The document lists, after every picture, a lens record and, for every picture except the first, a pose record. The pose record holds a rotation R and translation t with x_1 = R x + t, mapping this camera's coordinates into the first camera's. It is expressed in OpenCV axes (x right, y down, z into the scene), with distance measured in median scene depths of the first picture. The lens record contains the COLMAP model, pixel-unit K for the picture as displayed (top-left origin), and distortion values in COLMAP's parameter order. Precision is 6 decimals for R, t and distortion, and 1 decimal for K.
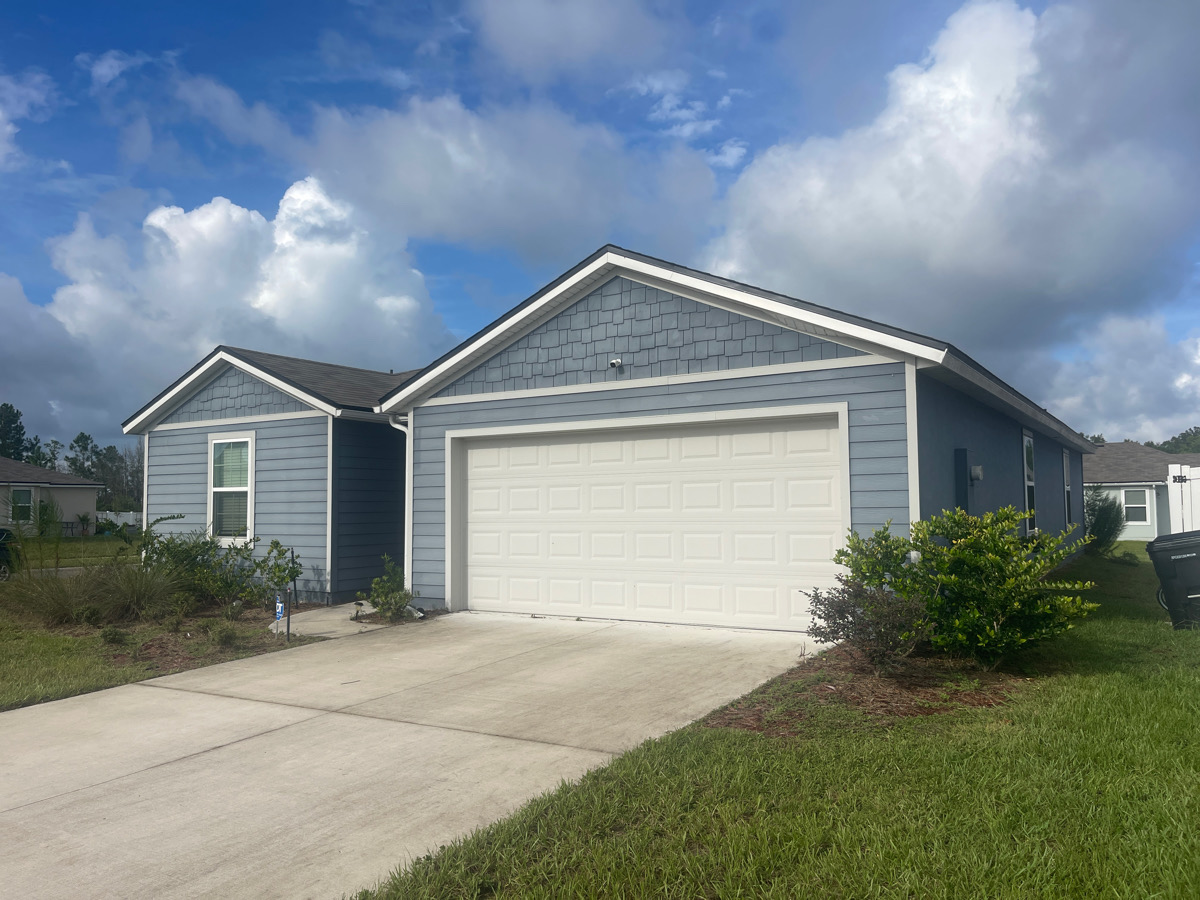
lens RADIAL K [[896.8, 0, 600.1], [0, 896.8, 454.1], [0, 0, 1]] dist [0.046394, -0.018569]
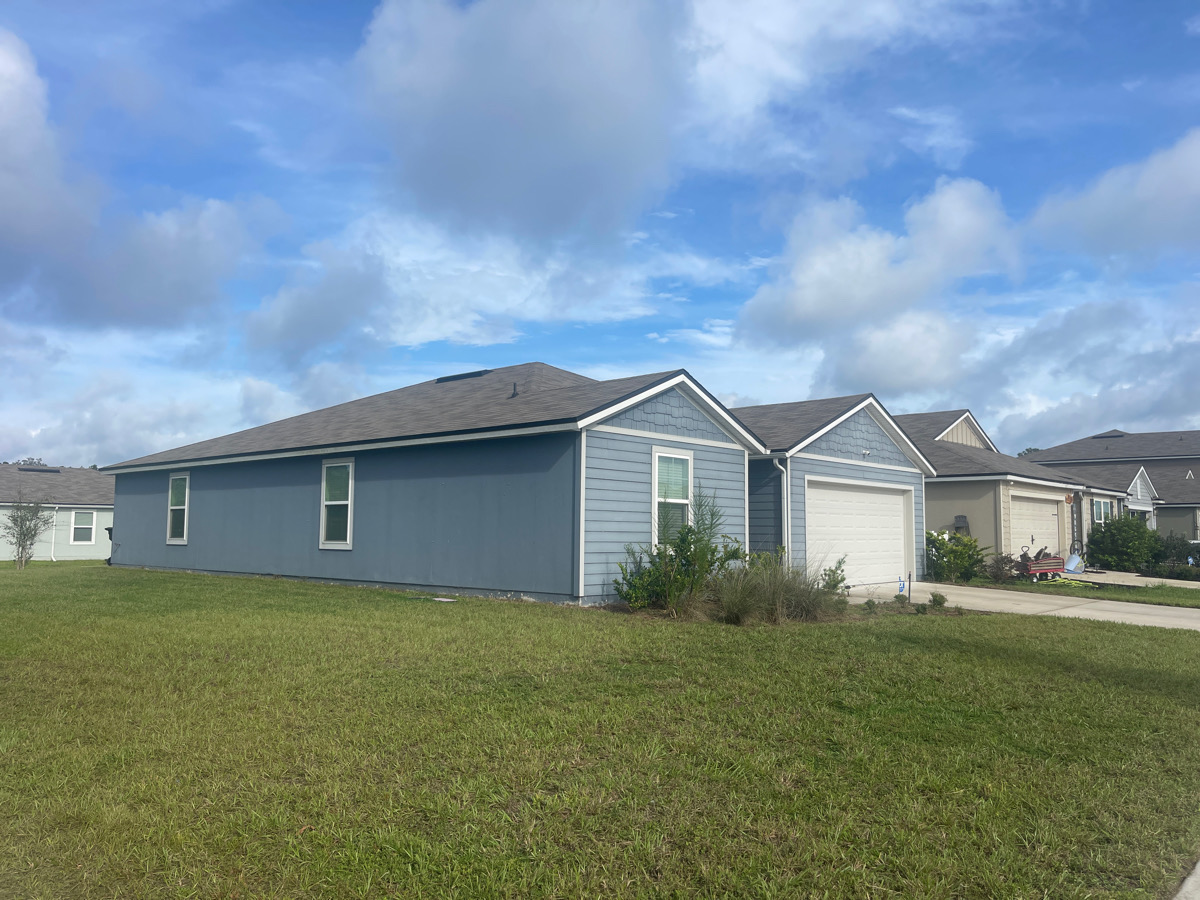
lens RADIAL K [[896.8, 0, 596.1], [0, 896.8, 449.2], [0, 0, 1]] dist [0.046394, -0.018569]
pose [[0.181747, 0.101452, 0.978098, -1.772833], [-0.071396, 0.993400, -0.089772, 0.096186], [-0.980750, -0.053517, 0.187791, 1.064909]]
